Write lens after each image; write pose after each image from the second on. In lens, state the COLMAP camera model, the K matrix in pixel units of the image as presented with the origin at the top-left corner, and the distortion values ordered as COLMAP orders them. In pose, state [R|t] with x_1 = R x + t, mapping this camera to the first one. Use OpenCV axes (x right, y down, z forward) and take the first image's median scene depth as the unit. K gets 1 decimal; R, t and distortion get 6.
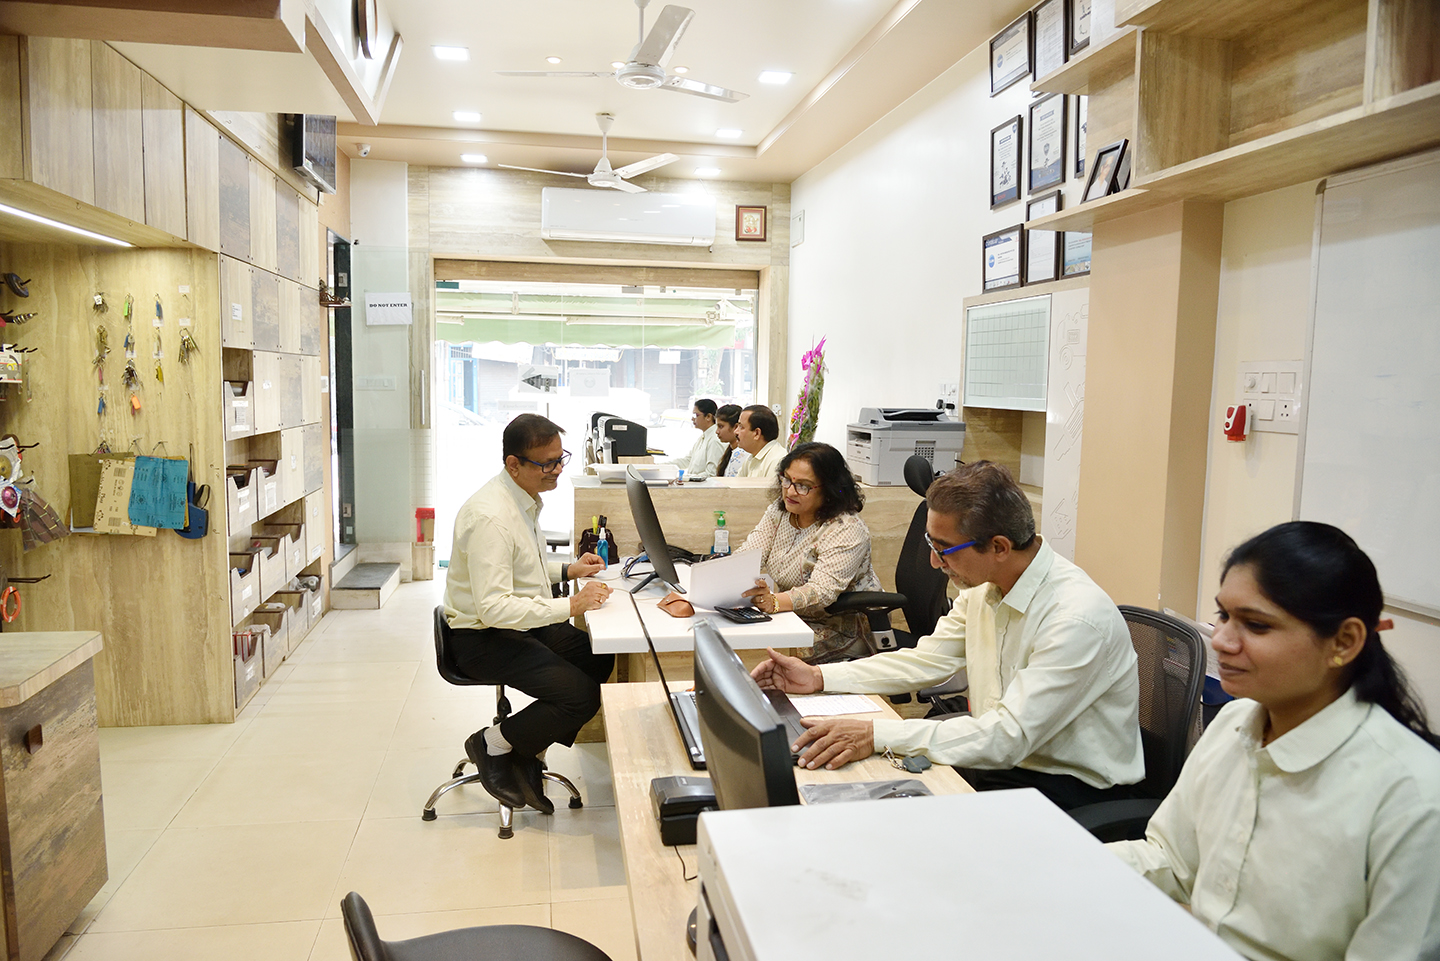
lens RADIAL K [[979.7, 0, 720.0], [0, 979.7, 480.5], [0, 0, 1]] dist [-0.007571, -0.000951]
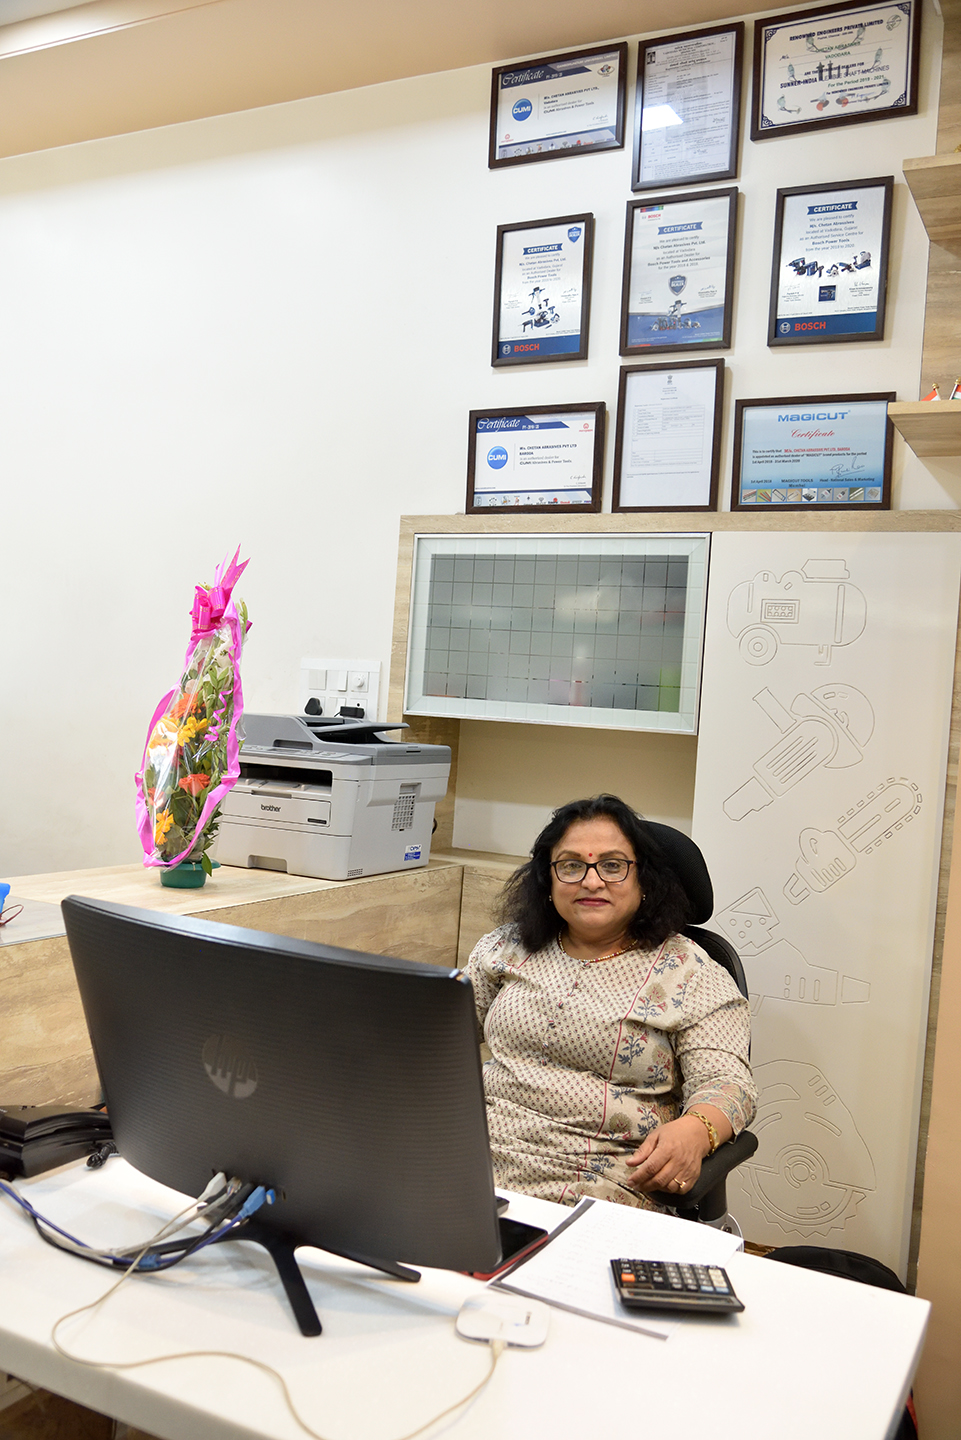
lens RADIAL K [[1271.6, 0, 480.5], [0, 1271.6, 720.0], [0, 0, 1]] dist [-0.003047, 0.017850]
pose [[0.614686, 0.018080, 0.788565, -0.301528], [0.022640, 0.998921, -0.040551, -0.047039], [-0.788447, 0.042779, 0.613614, 0.581862]]
